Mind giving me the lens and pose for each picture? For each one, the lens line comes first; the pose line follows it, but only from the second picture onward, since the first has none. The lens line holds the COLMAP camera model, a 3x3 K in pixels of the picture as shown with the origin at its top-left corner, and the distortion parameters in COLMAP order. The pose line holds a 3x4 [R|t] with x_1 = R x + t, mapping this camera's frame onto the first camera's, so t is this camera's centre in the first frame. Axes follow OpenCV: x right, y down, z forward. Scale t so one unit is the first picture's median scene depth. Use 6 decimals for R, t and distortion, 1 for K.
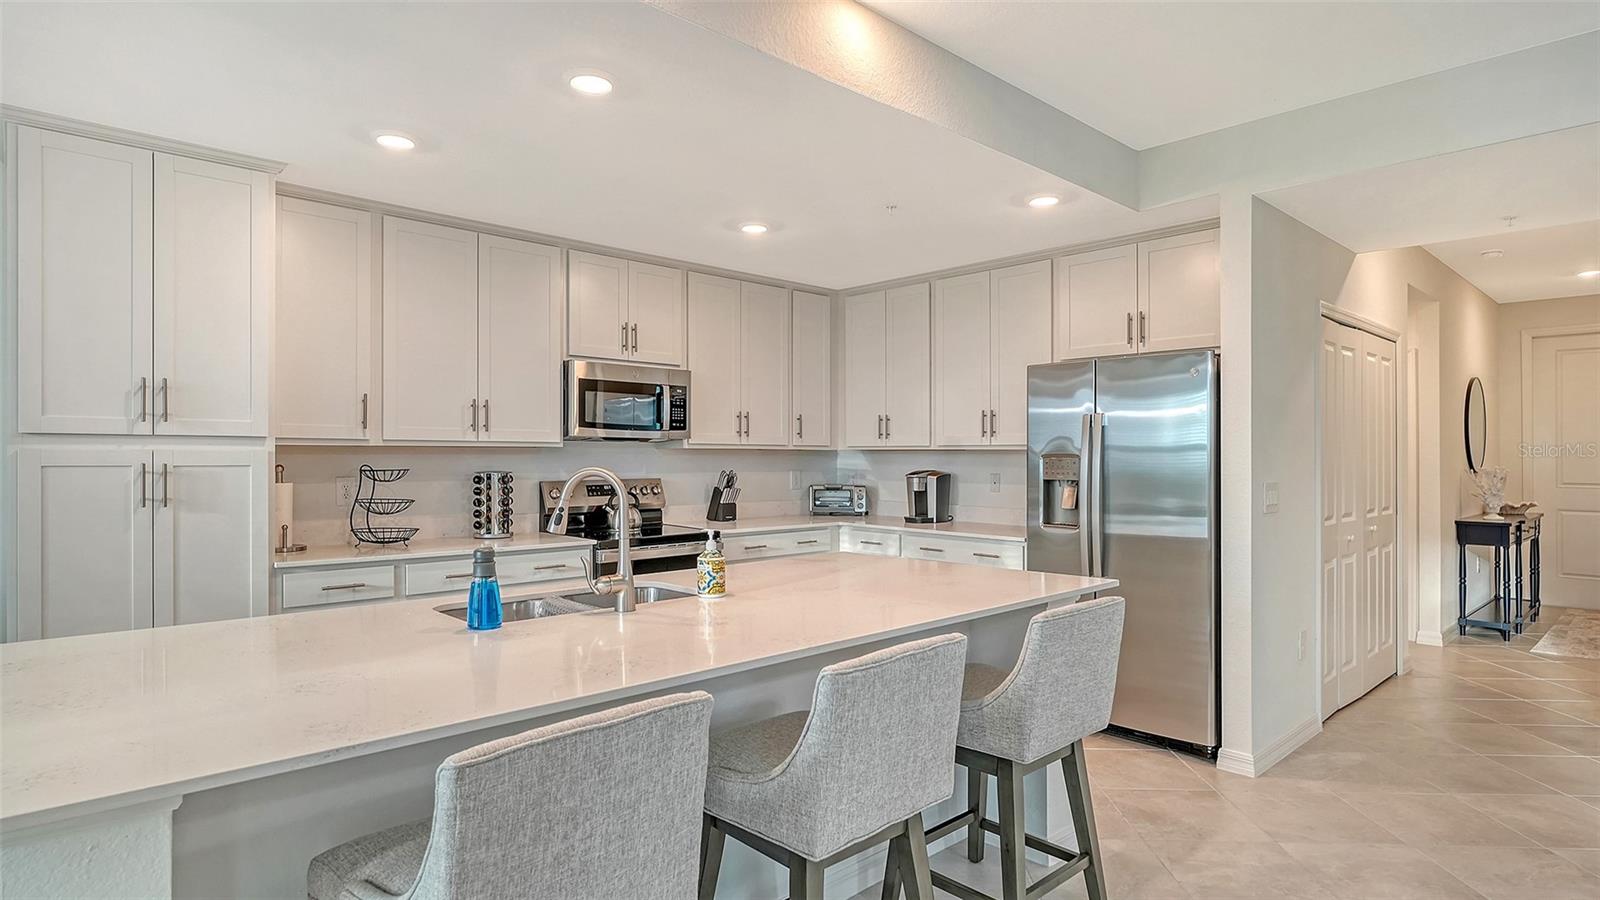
lens RADIAL K [[858.3, 0, 799.7], [0, 858.3, 454.3], [0, 0, 1]] dist [-0.000099, -0.000872]
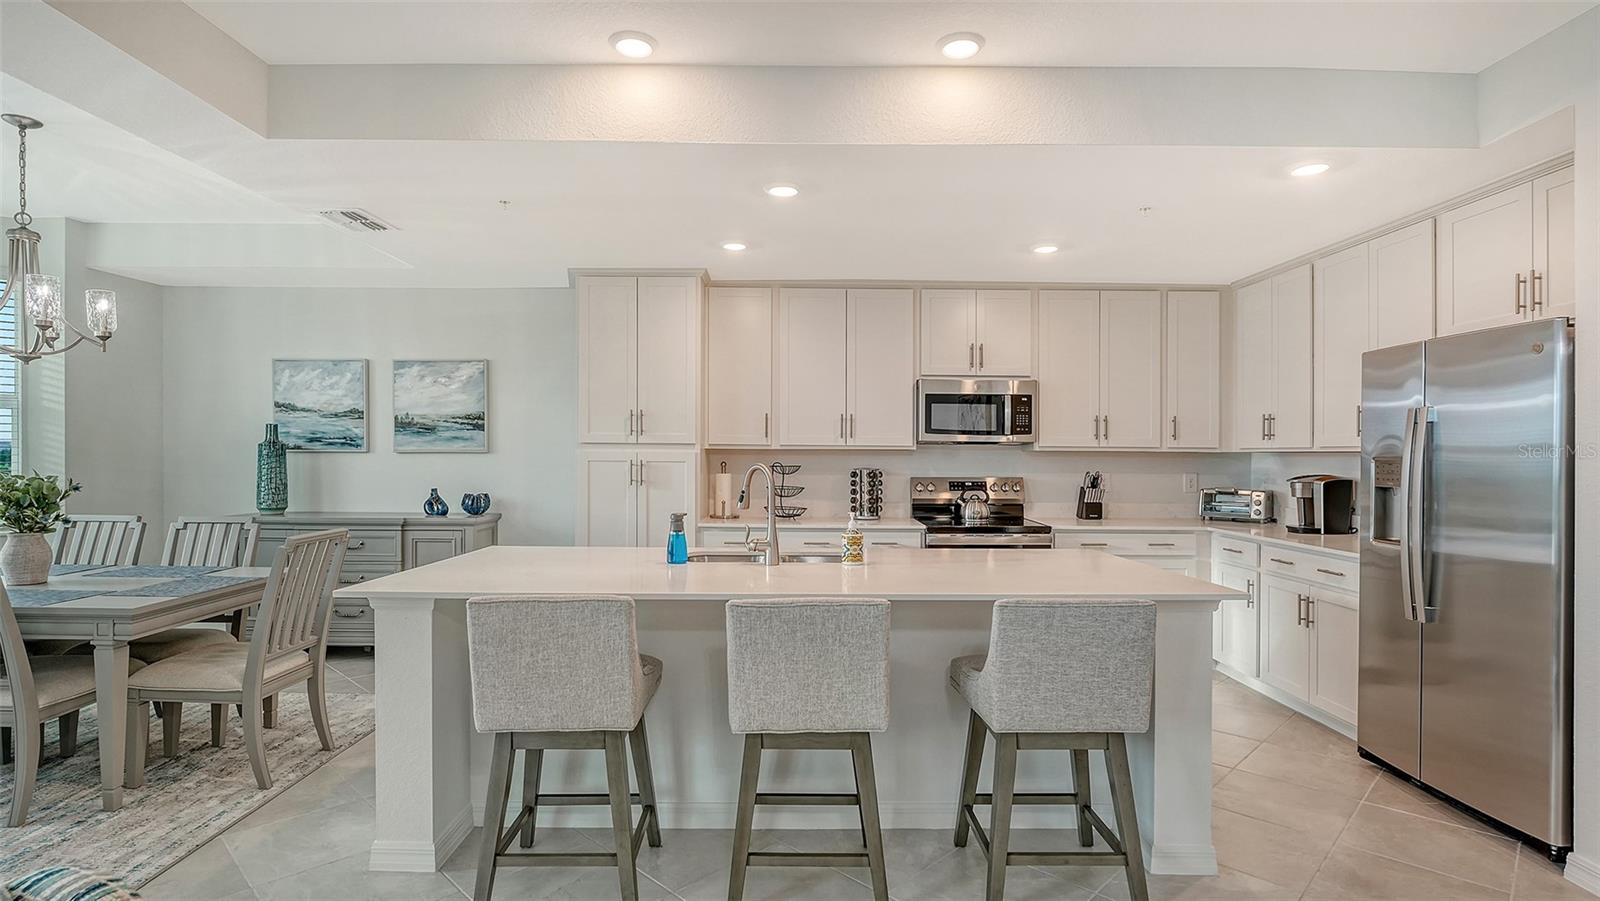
lens RADIAL K [[818.0, 0, 800.3], [0, 818.0, 453.8], [0, 0, 1]] dist [-0.005865, 0.000797]
pose [[0.731401, 0.001253, -0.681946, 0.415690], [-0.003204, 0.999994, -0.001599, -0.000023], [0.681940, 0.003355, 0.731401, 0.022689]]
